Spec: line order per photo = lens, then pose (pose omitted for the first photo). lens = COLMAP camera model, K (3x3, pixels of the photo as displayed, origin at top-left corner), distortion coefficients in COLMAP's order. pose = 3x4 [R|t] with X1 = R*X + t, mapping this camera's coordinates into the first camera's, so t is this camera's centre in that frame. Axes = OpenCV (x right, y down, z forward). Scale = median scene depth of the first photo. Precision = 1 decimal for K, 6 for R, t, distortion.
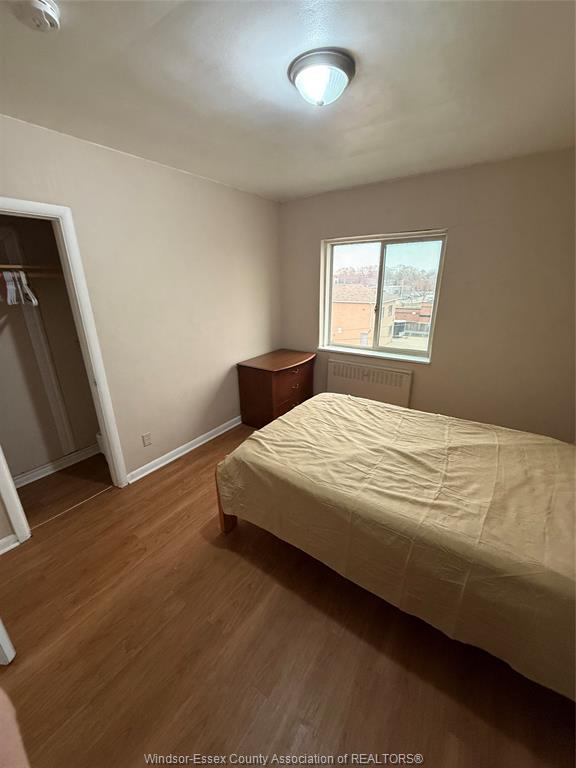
lens RADIAL K [[304.2, 0, 290.2], [0, 304.2, 376.6], [0, 0, 1]] dist [0.003077, 0.000621]
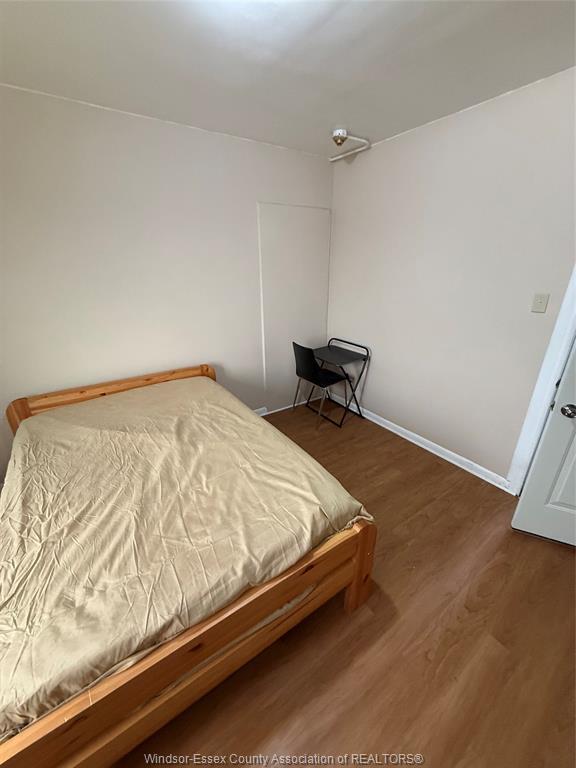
lens RADIAL K [[304.2, 0, 288.7], [0, 304.2, 384.6], [0, 0, 1]] dist [0.003077, 0.000621]
pose [[-0.932938, -0.118192, 0.340086, -0.233744], [0.125926, 0.777806, 0.615760, -0.362714], [-0.337299, 0.617291, -0.710761, 1.253177]]
